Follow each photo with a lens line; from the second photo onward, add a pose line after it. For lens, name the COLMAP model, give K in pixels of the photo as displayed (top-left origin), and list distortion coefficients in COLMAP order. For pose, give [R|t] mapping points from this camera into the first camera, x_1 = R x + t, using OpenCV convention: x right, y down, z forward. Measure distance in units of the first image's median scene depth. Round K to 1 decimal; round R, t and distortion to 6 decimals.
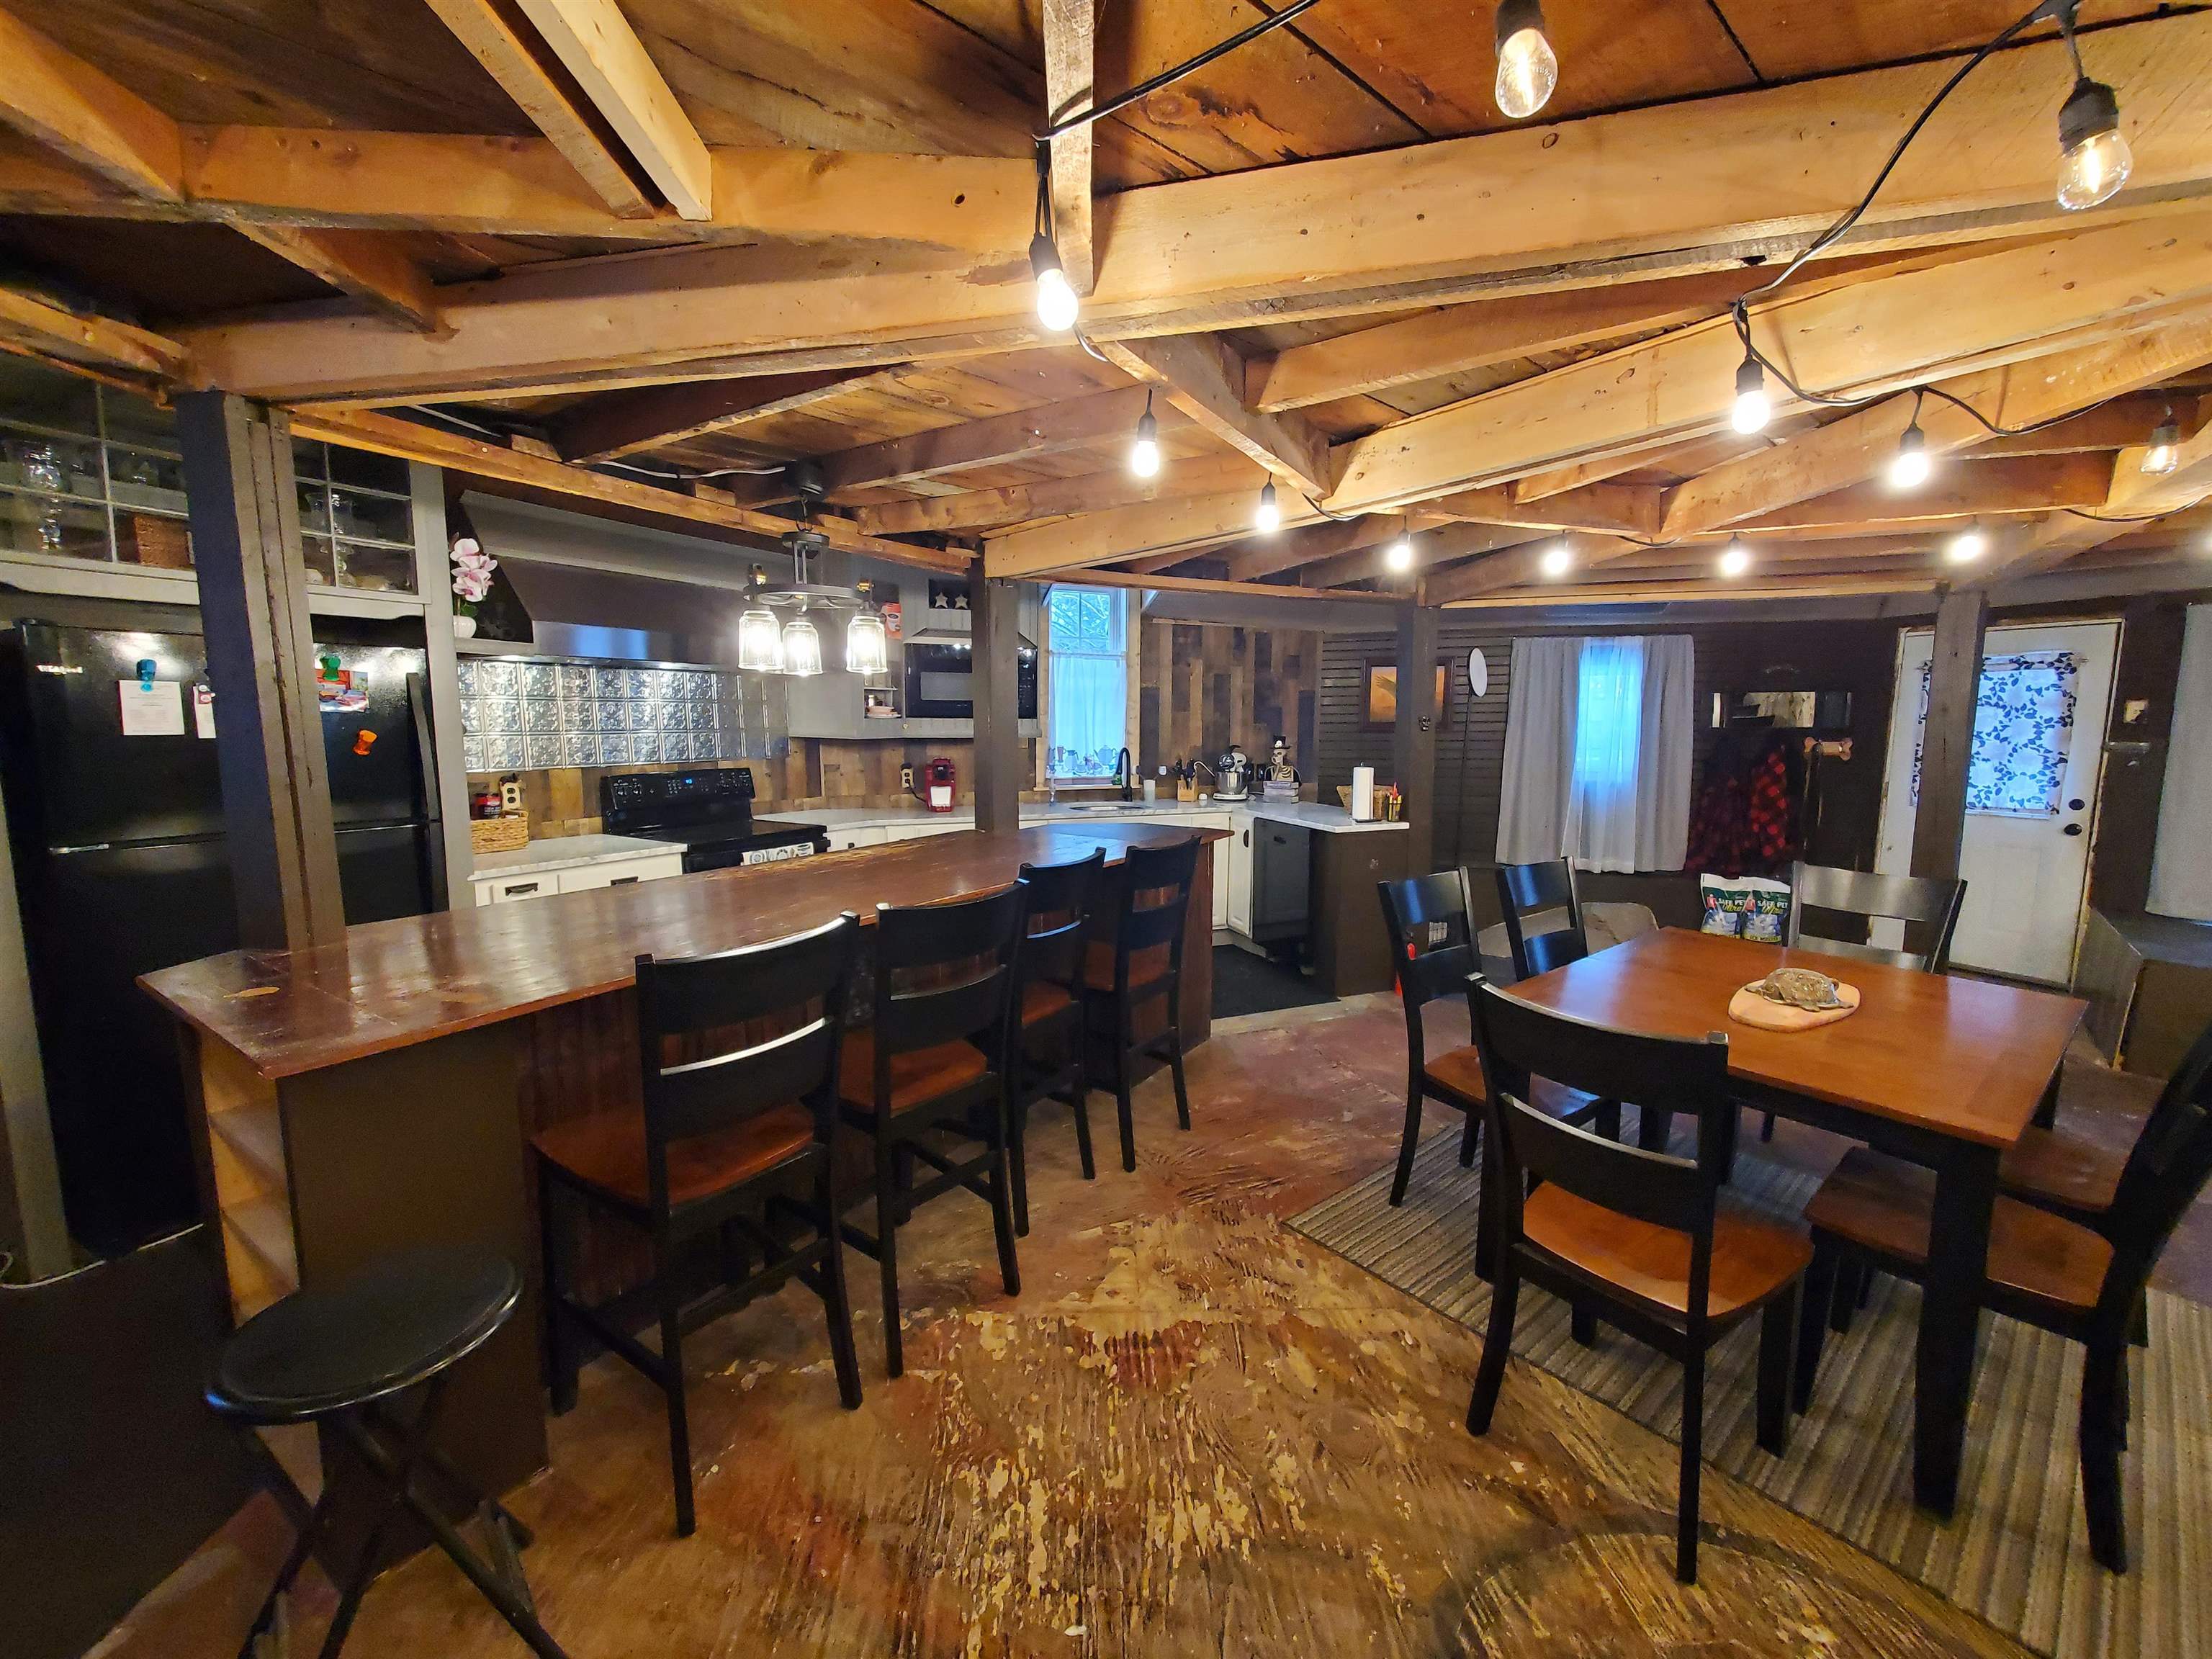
lens RADIAL K [[853.5, 0, 1106.0], [0, 853.5, 829.5], [0, 0, 1]] dist [0.000739, 0.000653]
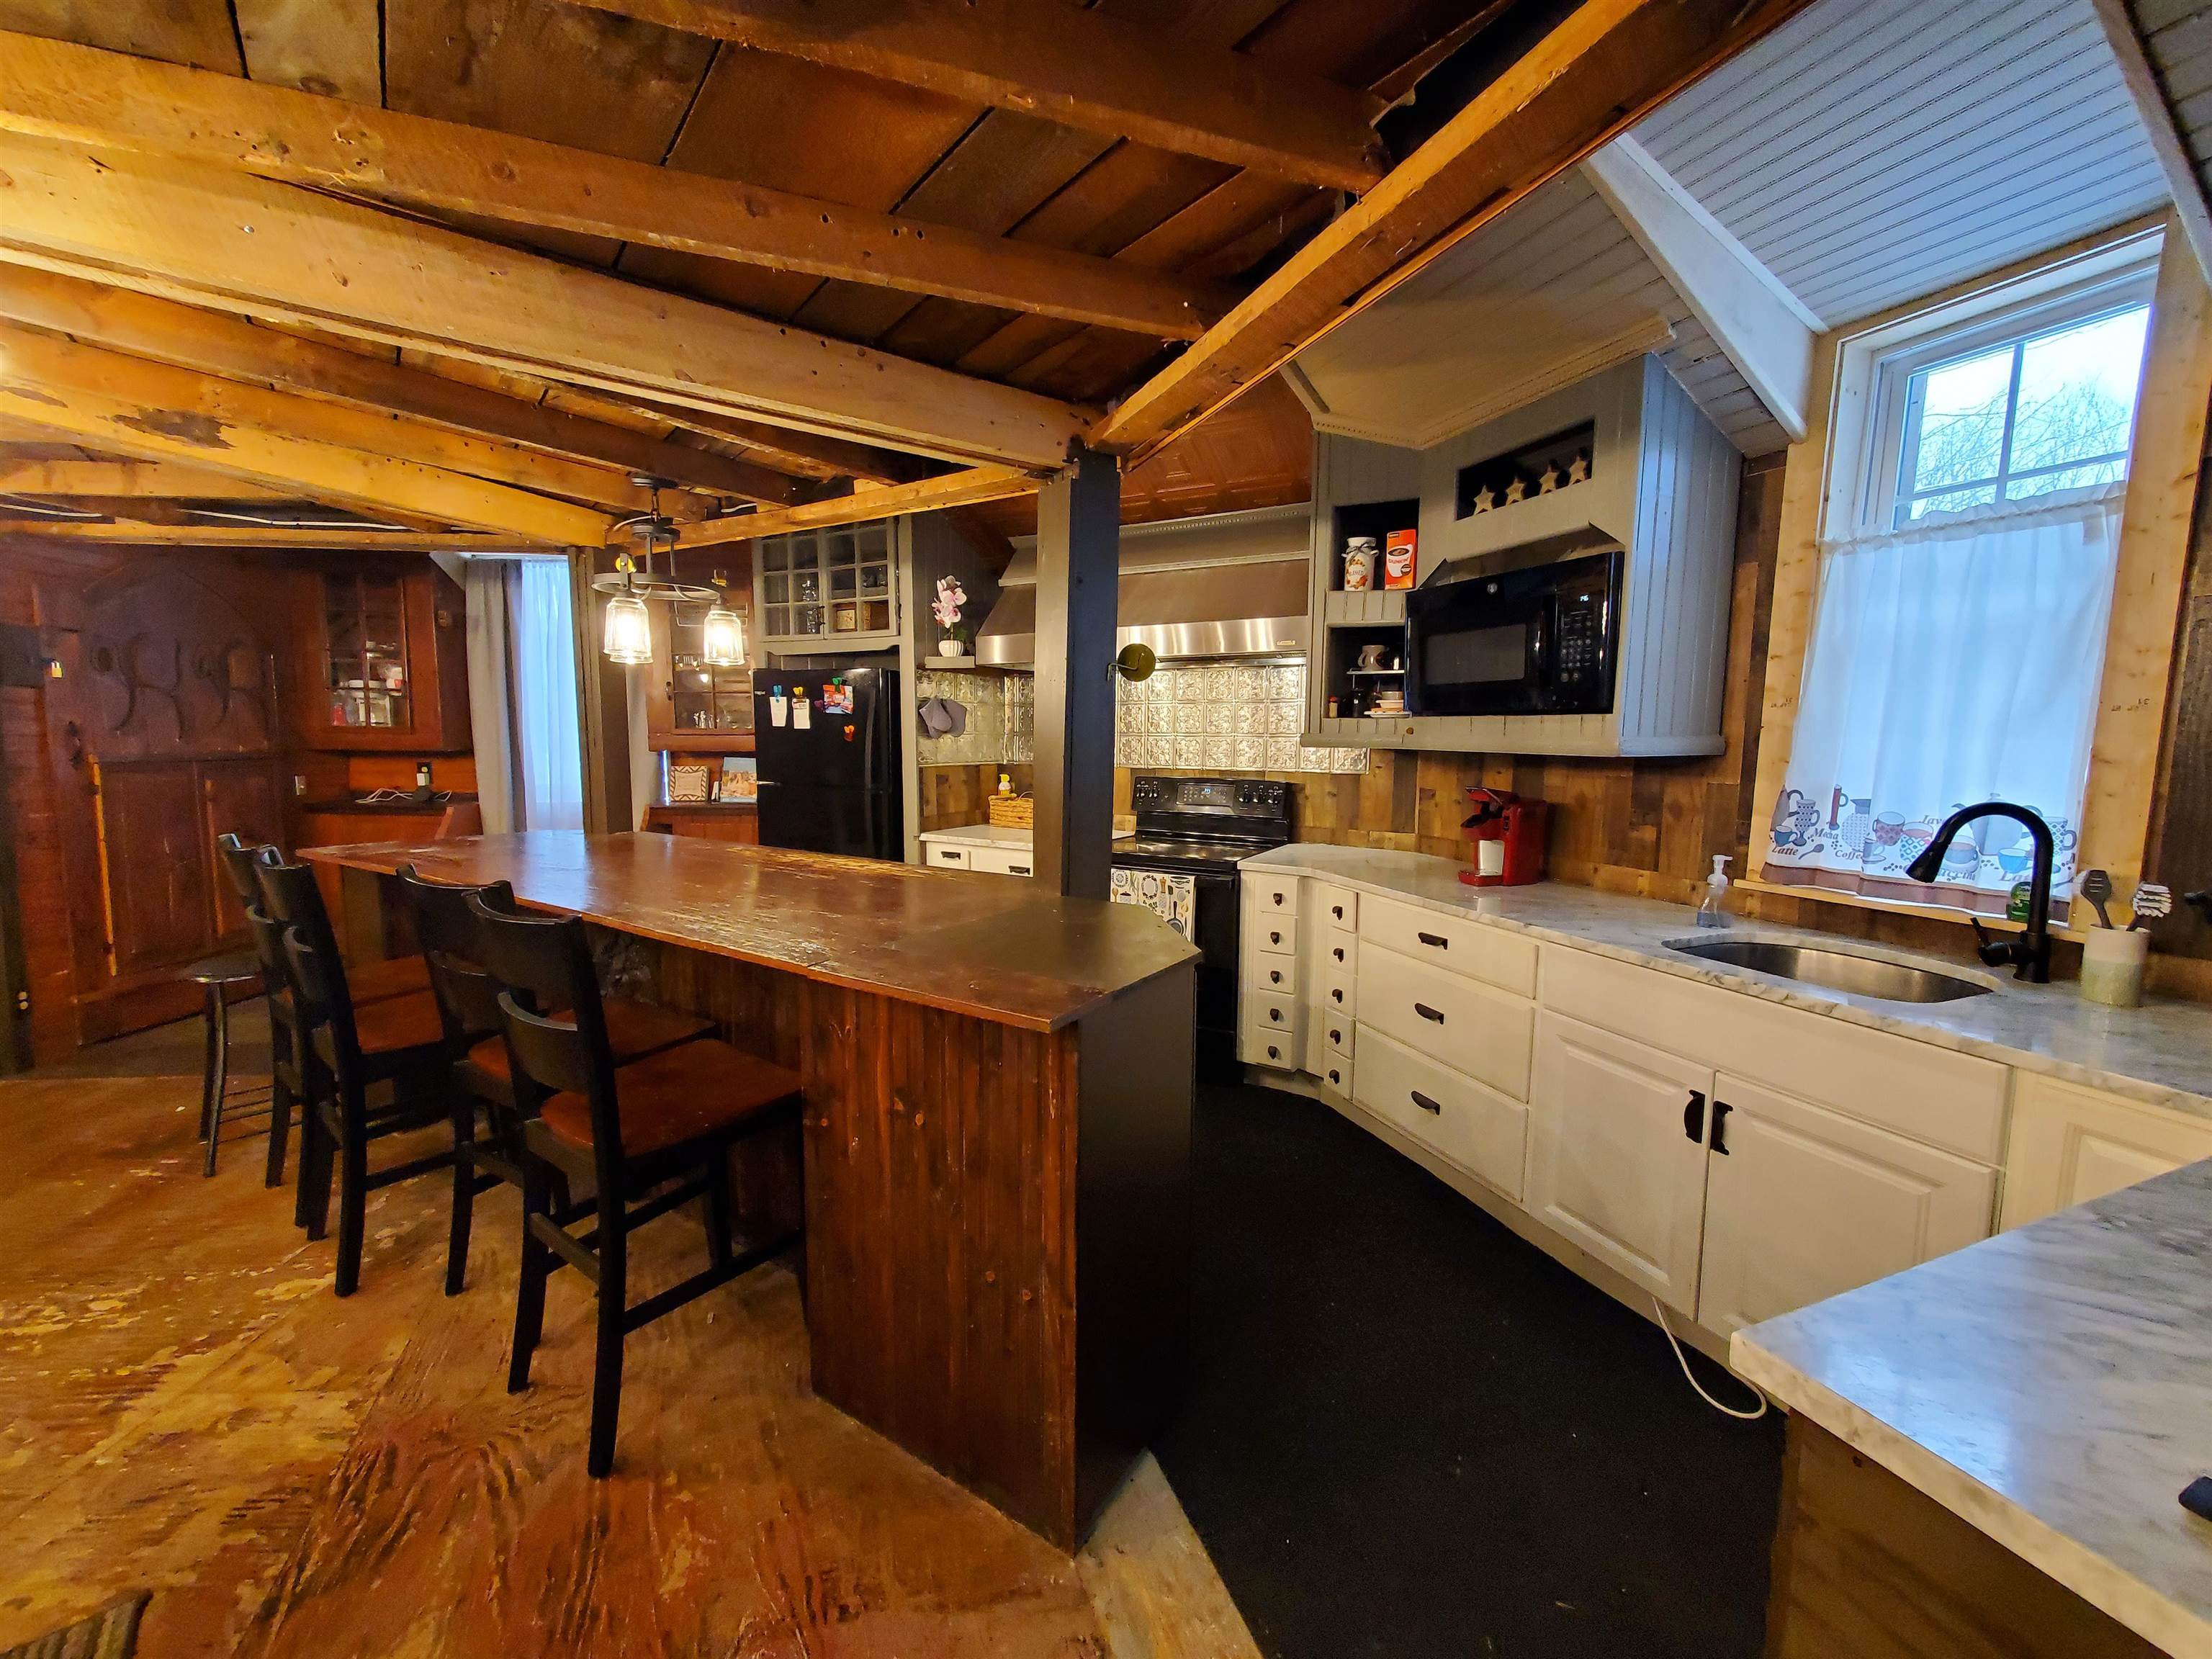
lens RADIAL K [[853.5, 0, 1106.0], [0, 853.5, 829.5], [0, 0, 1]] dist [0.000739, 0.000653]
pose [[0.036150, 0.112992, -0.992938, 0.606022], [-0.137254, 0.984733, 0.107062, -0.144200], [0.989876, 0.132414, 0.051106, 1.272950]]
